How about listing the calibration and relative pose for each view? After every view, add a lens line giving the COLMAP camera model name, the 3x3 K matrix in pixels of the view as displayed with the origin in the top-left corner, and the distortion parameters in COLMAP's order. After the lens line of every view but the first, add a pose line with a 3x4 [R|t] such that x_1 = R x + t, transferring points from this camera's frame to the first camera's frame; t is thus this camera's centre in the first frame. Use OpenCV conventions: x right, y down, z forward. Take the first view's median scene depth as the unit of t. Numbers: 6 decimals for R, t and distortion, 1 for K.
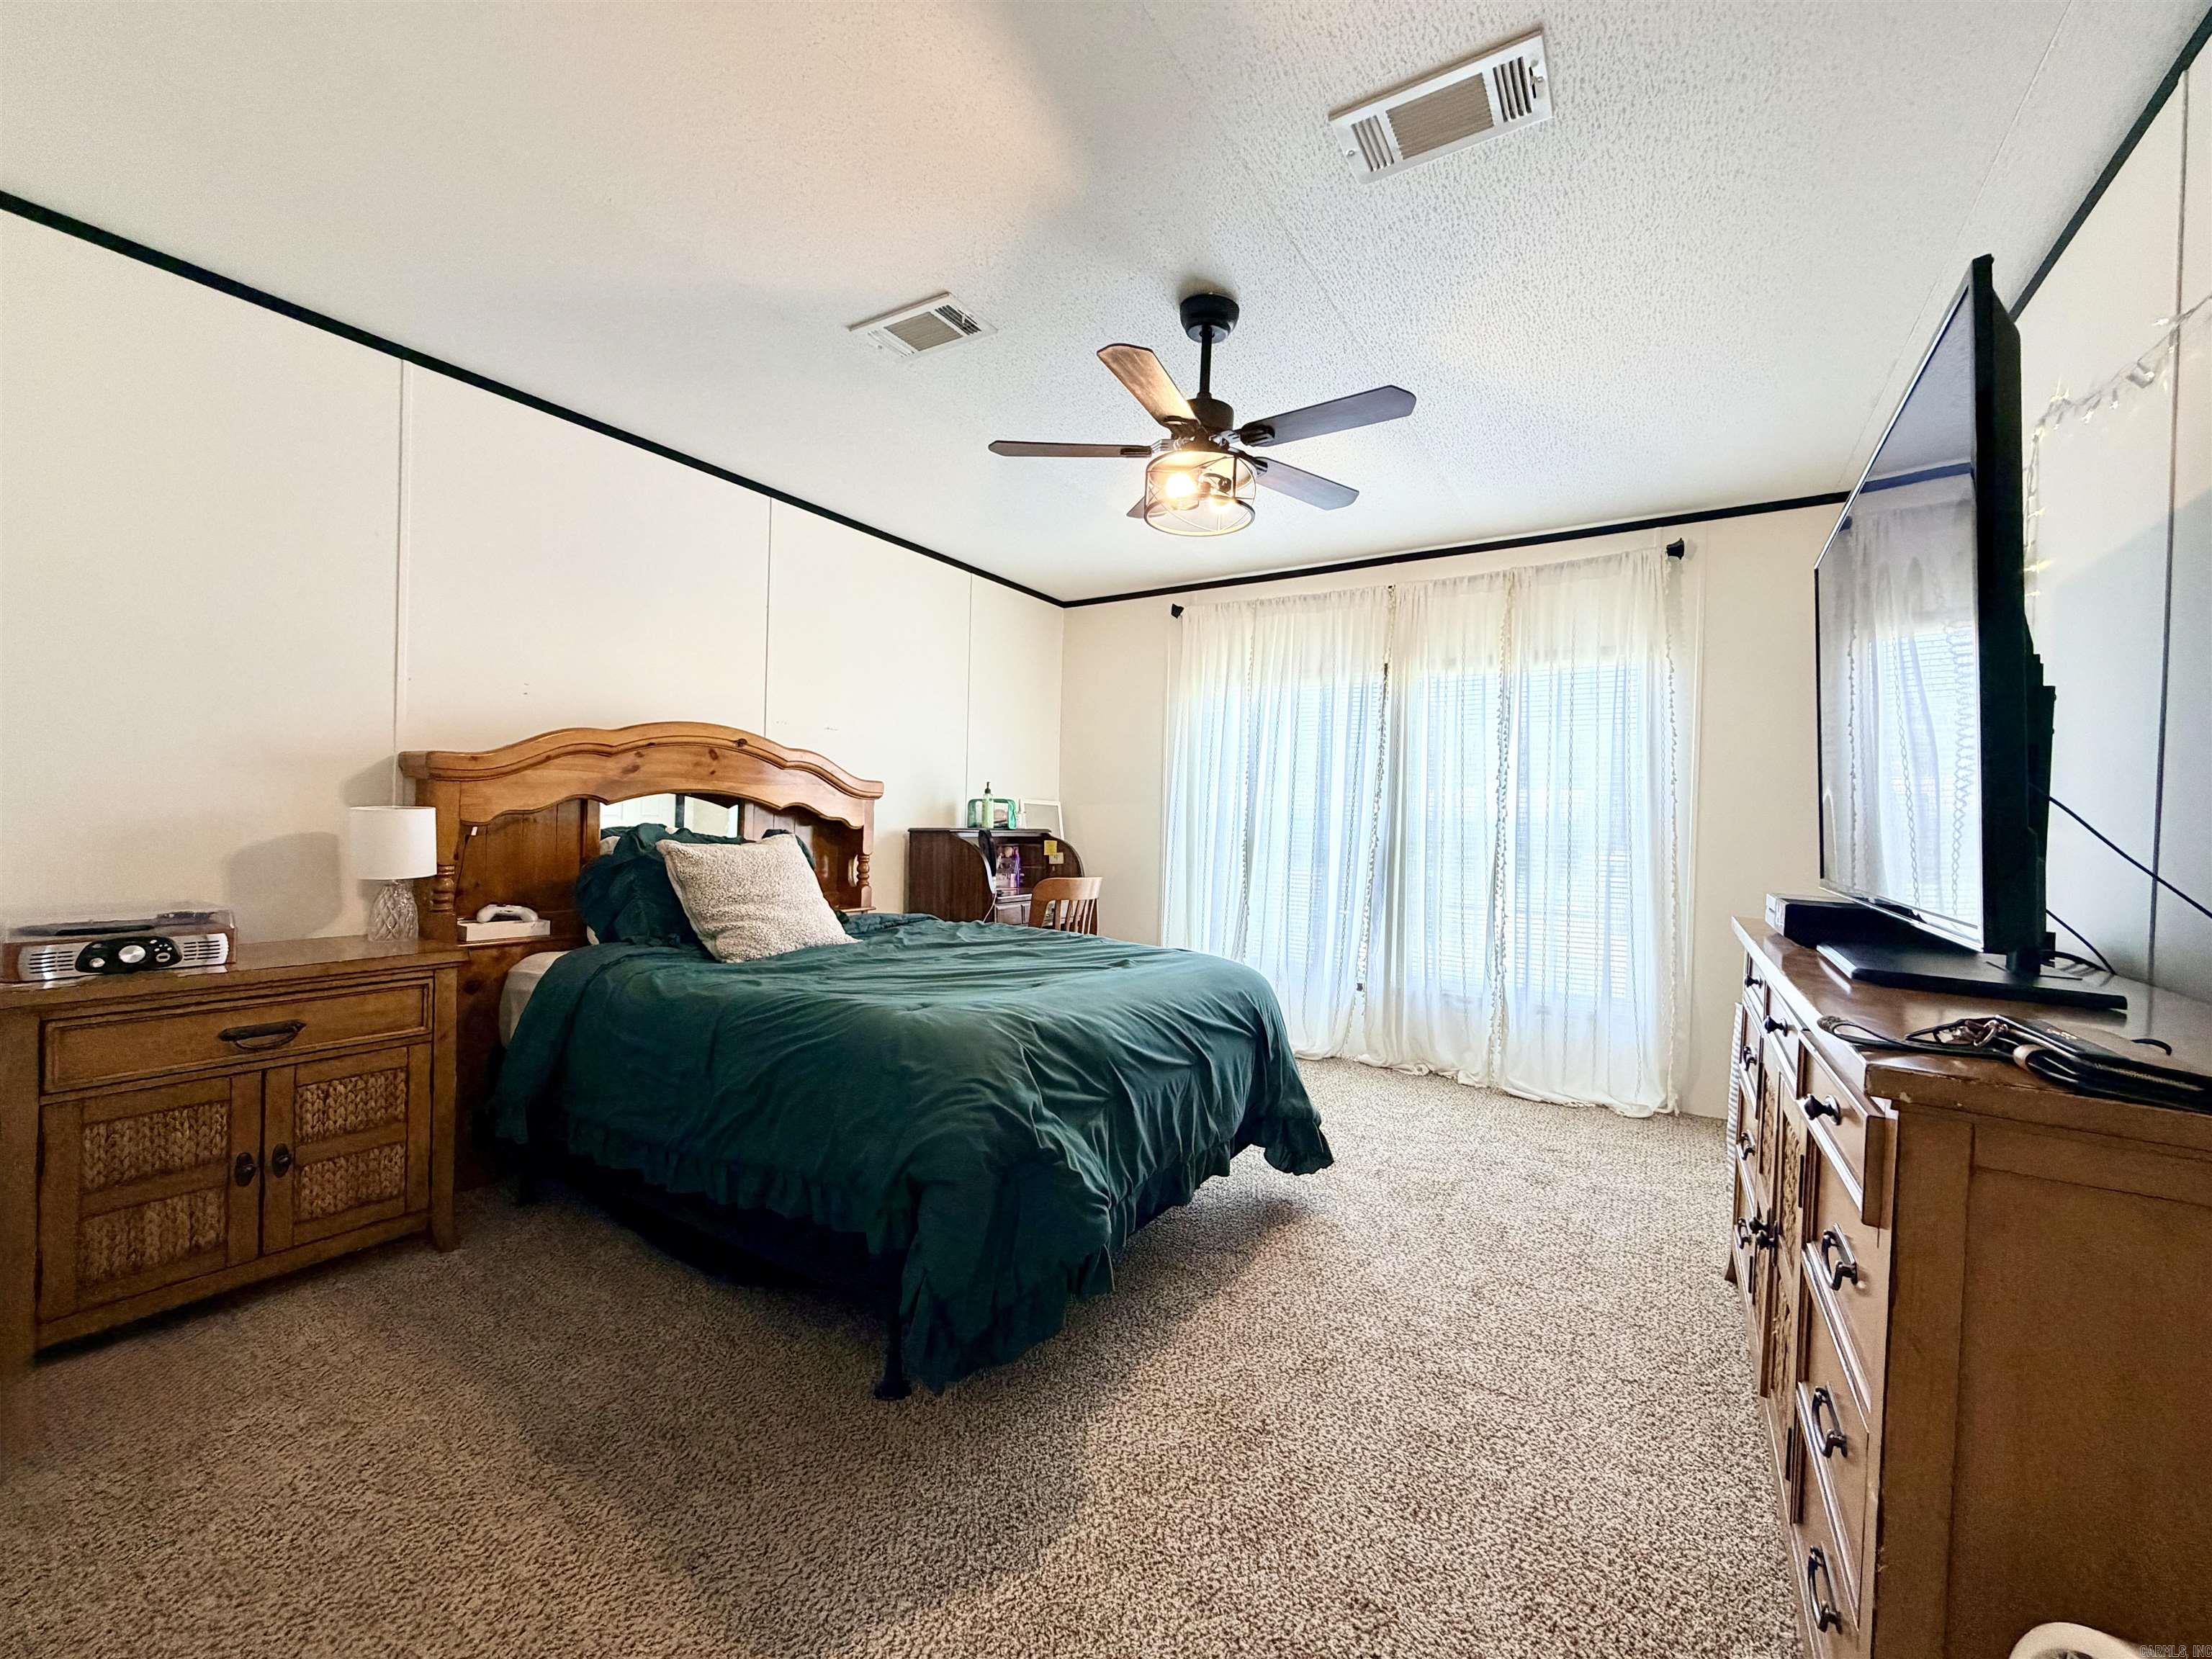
lens RADIAL K [[882.4, 0, 1105.2], [0, 882.4, 828.9], [0, 0, 1]] dist [0.000239, 0.000199]
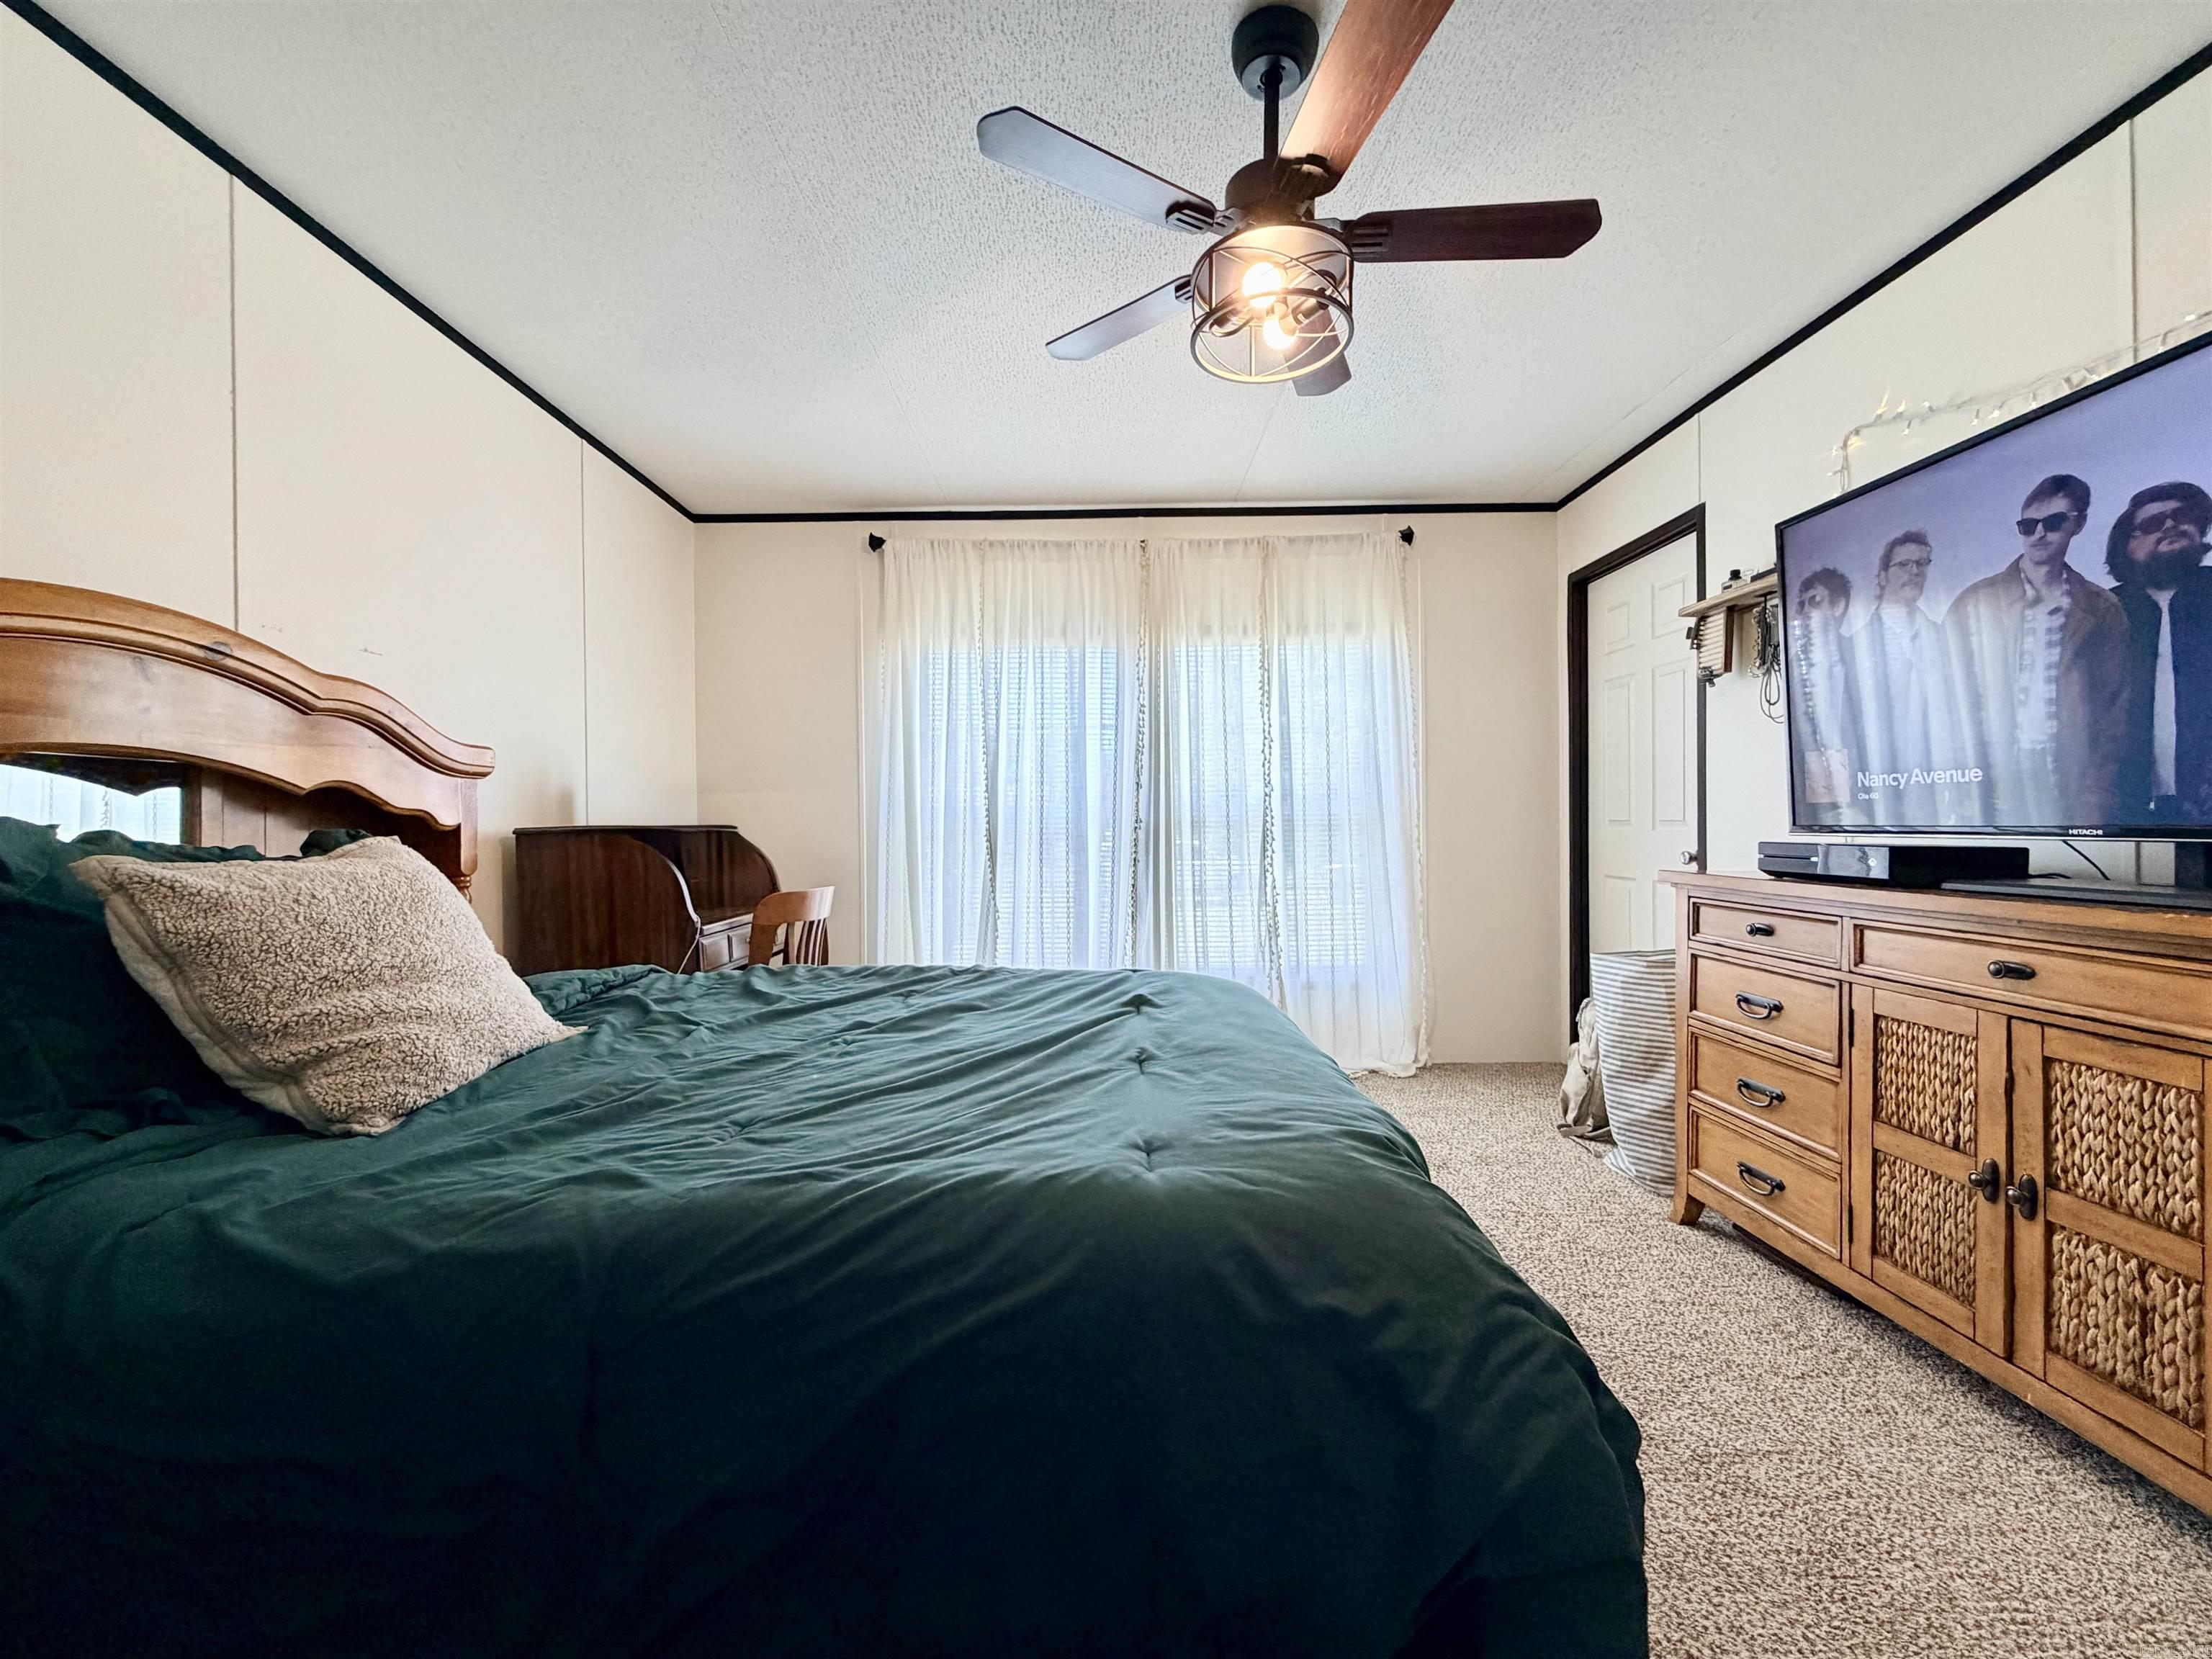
lens RADIAL K [[882.4, 0, 1105.7], [0, 882.4, 822.9], [0, 0, 1]] dist [0.000239, 0.000199]
pose [[0.839383, -0.034955, 0.542415, -0.235595], [0.039011, 0.999231, 0.004024, 0.009991], [-0.542138, 0.017783, 0.840101, 0.297468]]
